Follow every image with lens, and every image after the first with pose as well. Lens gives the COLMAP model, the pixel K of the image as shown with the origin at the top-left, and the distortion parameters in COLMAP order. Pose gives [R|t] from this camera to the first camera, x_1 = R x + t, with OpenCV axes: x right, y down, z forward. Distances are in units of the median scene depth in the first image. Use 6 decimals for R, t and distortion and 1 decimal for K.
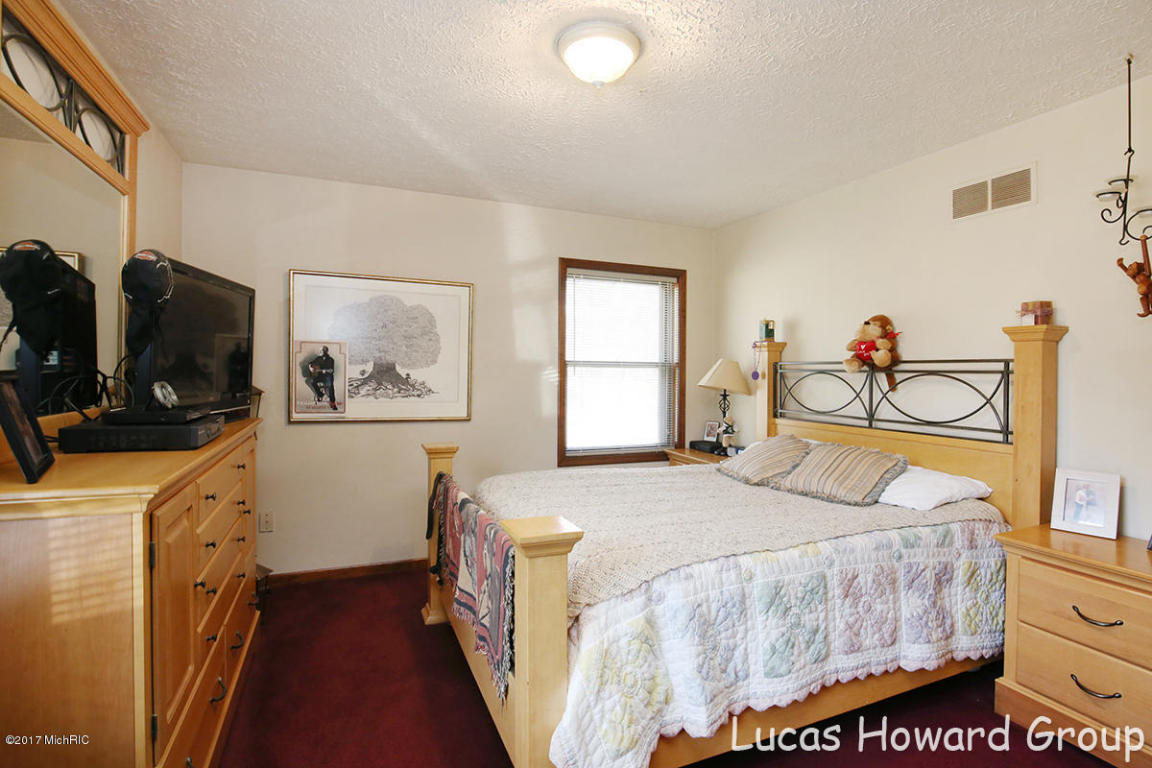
lens RADIAL K [[570.0, 0, 576.7], [0, 570.0, 376.5], [0, 0, 1]] dist [-0.011923, -0.000085]
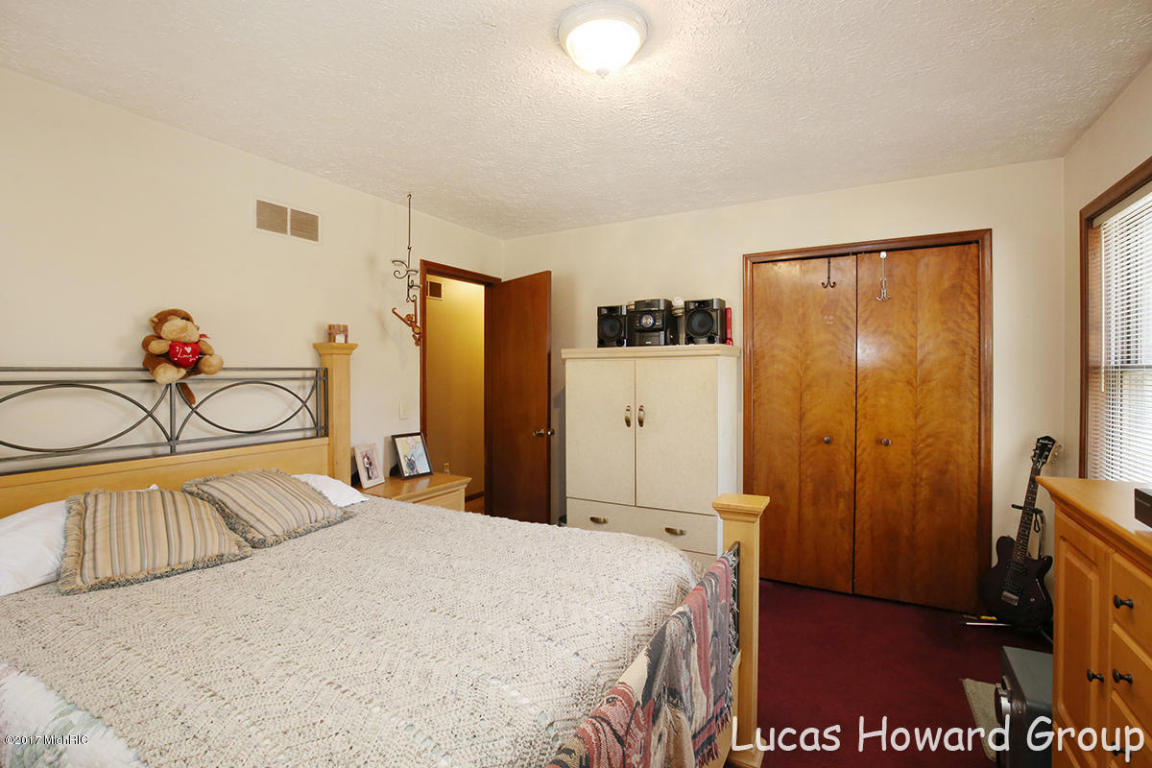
lens RADIAL K [[536.6, 0, 576.0], [0, 536.6, 384.2], [0, 0, 1]] dist [0.013299, -0.002338]
pose [[-0.627716, -0.004099, 0.778432, -0.462552], [0.020414, 0.999556, 0.021725, -0.009856], [-0.778175, 0.029528, -0.627353, 1.241410]]
